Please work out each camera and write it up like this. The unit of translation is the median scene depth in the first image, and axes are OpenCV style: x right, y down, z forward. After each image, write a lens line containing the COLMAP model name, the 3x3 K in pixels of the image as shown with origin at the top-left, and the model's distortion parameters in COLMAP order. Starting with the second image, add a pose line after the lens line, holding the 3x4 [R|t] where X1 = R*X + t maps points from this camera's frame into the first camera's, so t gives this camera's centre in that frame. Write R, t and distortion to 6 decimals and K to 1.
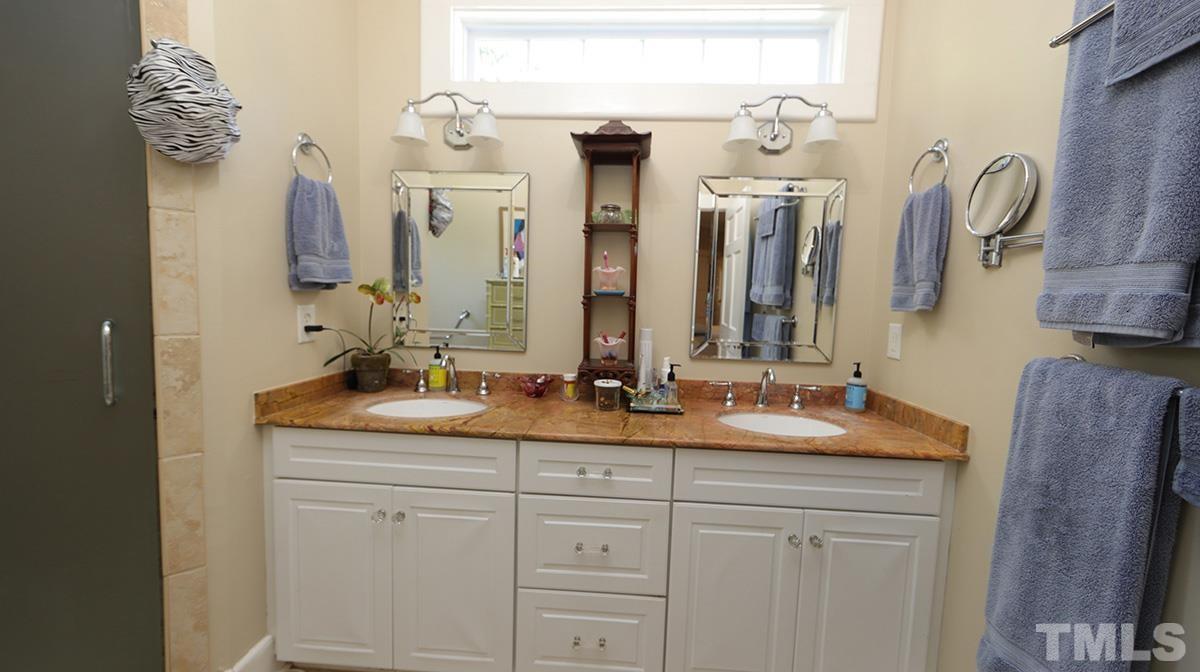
lens RADIAL K [[471.6, 0, 600.3], [0, 471.6, 338.9], [0, 0, 1]] dist [0.002795, 0.000678]
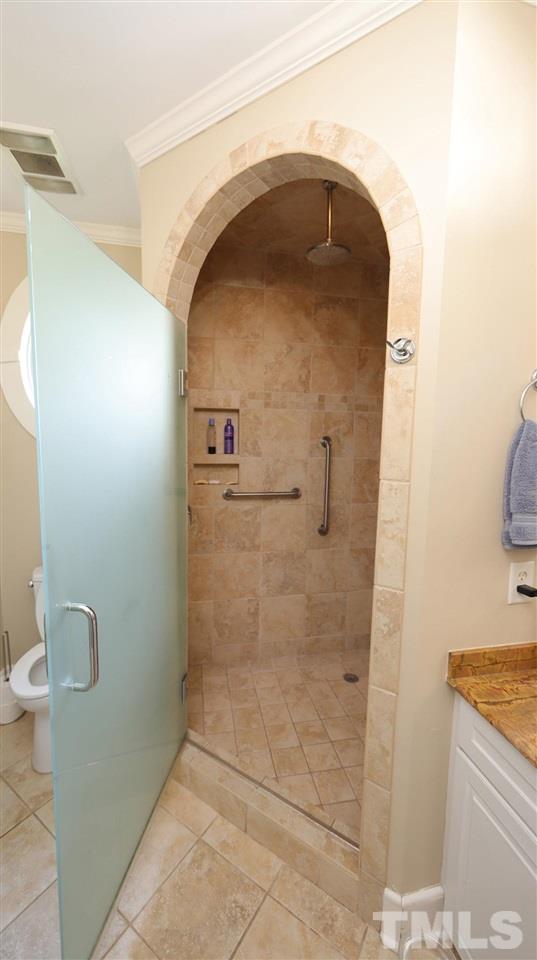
lens RADIAL K [[377.3, 0, 268.9], [0, 377.3, 478.0], [0, 0, 1]] dist [0.002795, 0.000678]
pose [[0.267796, 0.073386, -0.960677, -0.098357], [-0.085803, 0.994950, 0.052086, -0.255270], [0.959647, 0.068480, 0.272740, 0.394249]]
